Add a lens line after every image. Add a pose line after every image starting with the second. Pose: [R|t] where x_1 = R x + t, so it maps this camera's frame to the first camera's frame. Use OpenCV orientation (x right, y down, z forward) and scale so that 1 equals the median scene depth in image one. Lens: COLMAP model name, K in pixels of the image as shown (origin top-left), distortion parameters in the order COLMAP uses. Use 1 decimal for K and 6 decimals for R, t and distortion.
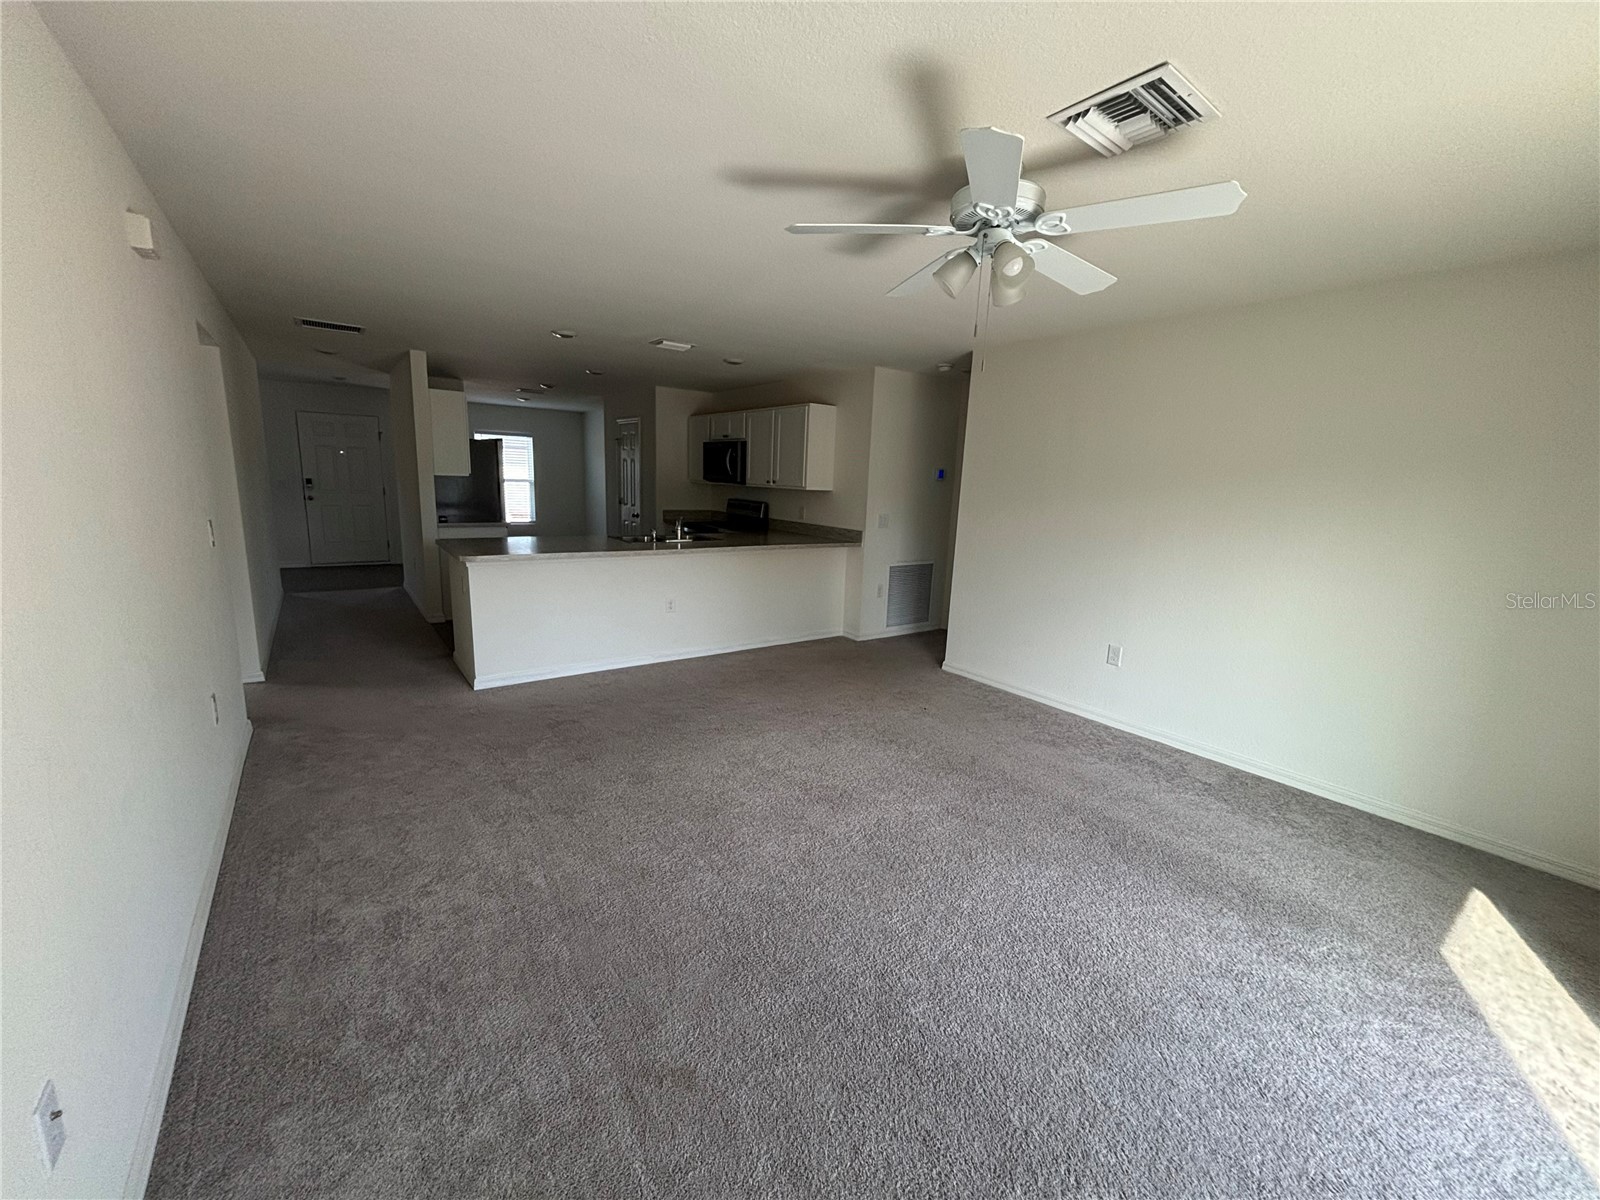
lens RADIAL K [[648.4, 0, 809.6], [0, 648.4, 606.1], [0, 0, 1]] dist [-0.000334, -0.000121]
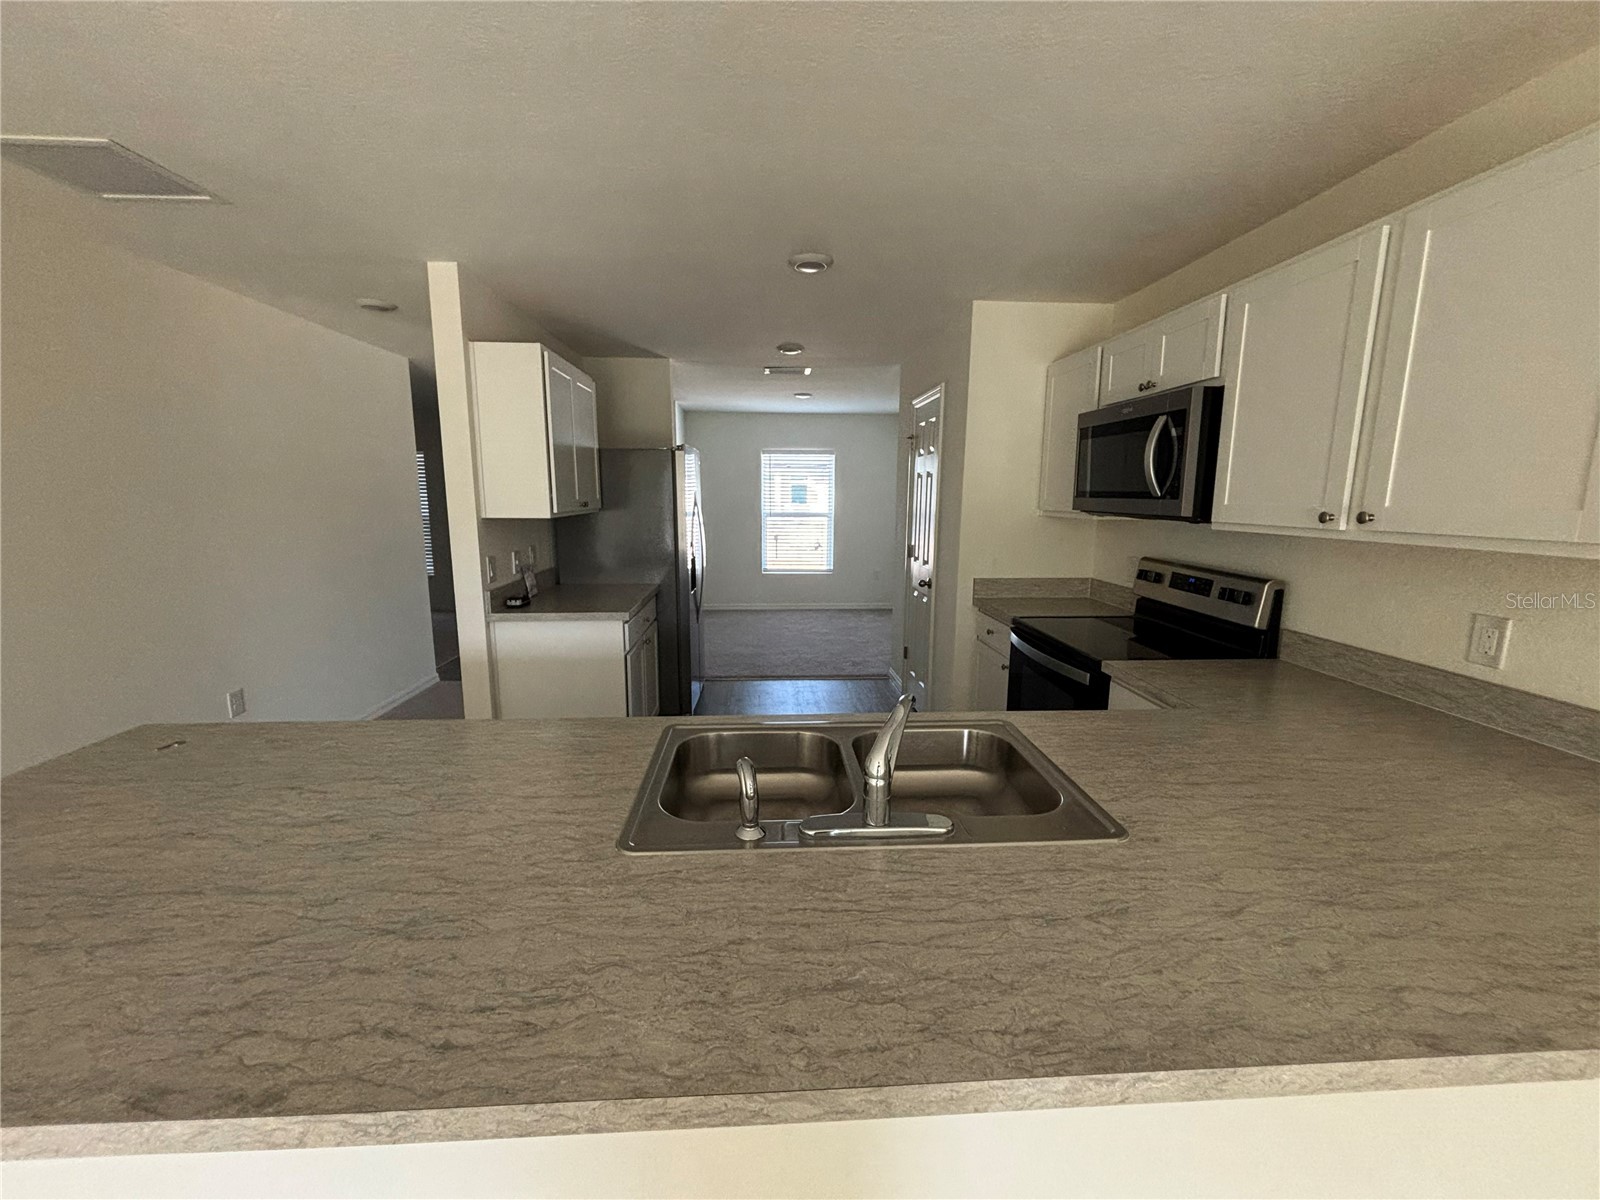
lens RADIAL K [[648.4, 0, 800.2], [0, 648.4, 602.6], [0, 0, 1]] dist [-0.000334, -0.000121]
pose [[0.833751, 0.053773, -0.549516, -0.087597], [-0.075909, 0.996959, -0.017616, -0.126028], [0.546898, 0.056401, 0.835297, 0.615036]]
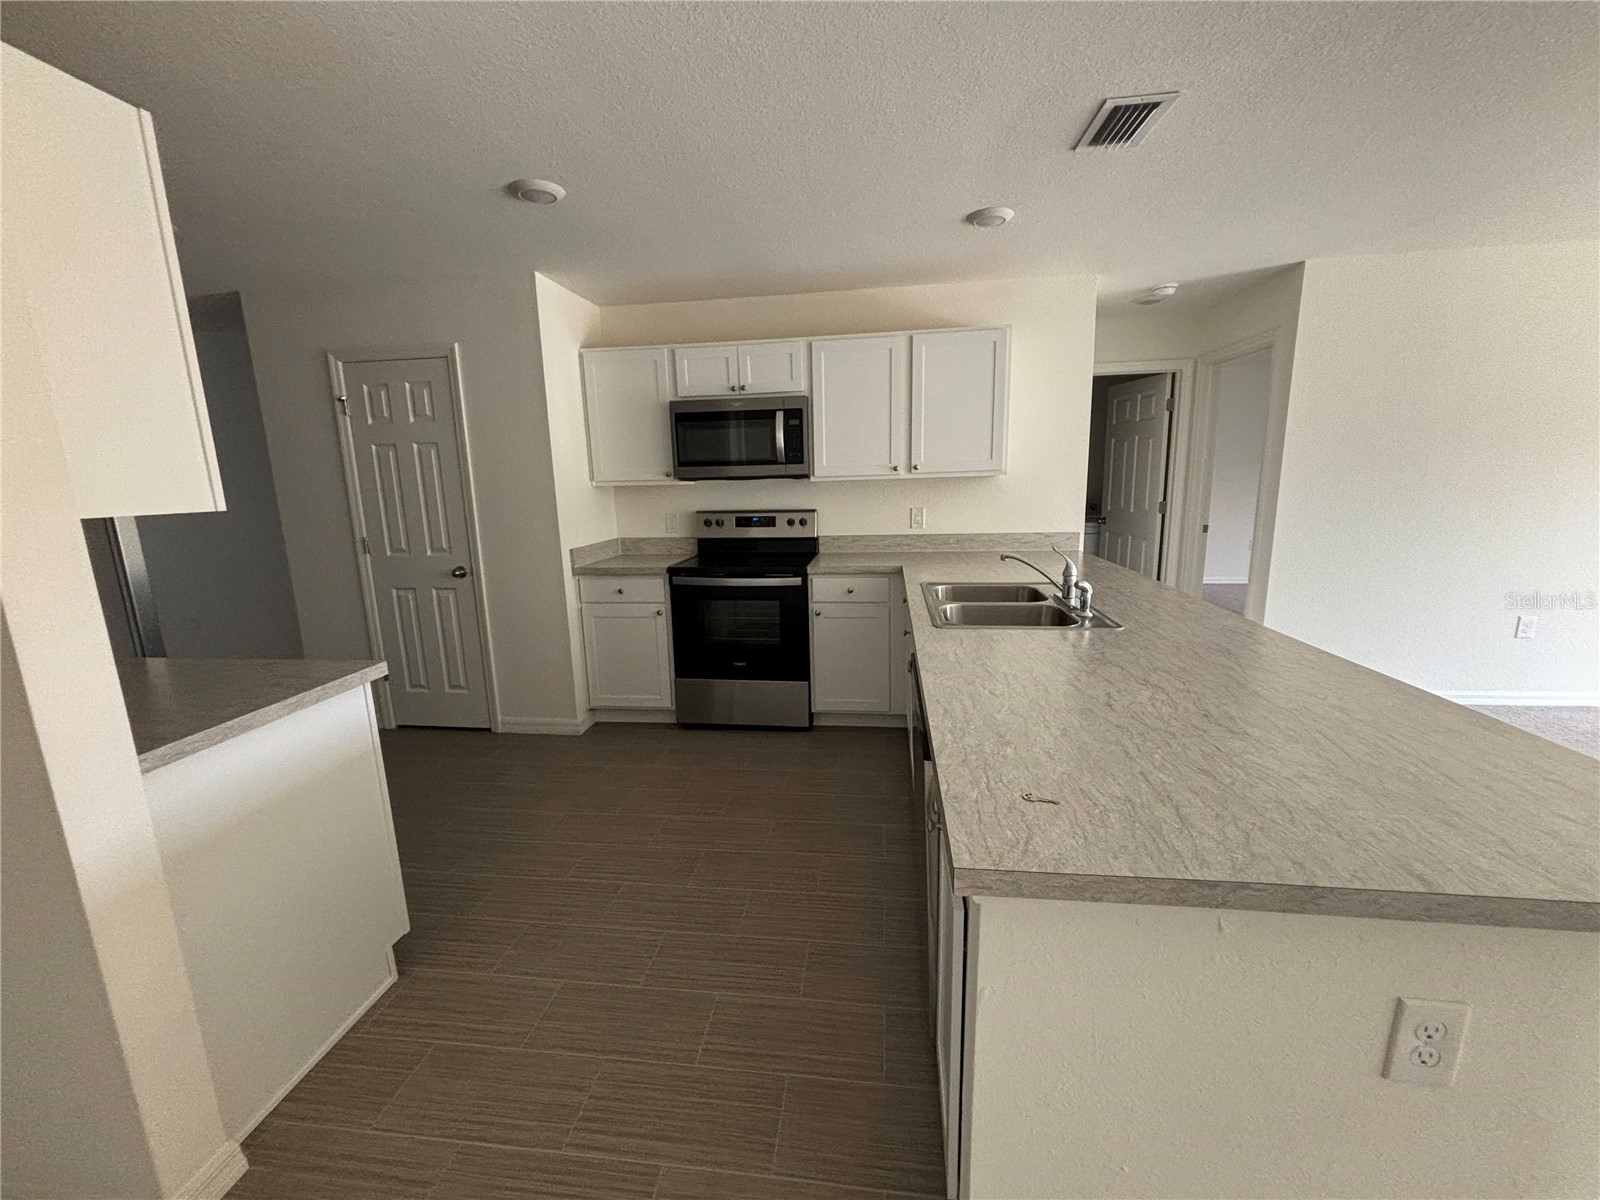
lens RADIAL K [[648.4, 0, 800.9], [0, 648.4, 596.9], [0, 0, 1]] dist [-0.000334, -0.000121]
pose [[0.694610, -0.192827, 0.693062, -0.481865], [0.193551, 0.977976, 0.078113, -0.131899], [-0.692860, 0.079885, 0.716634, 0.613013]]
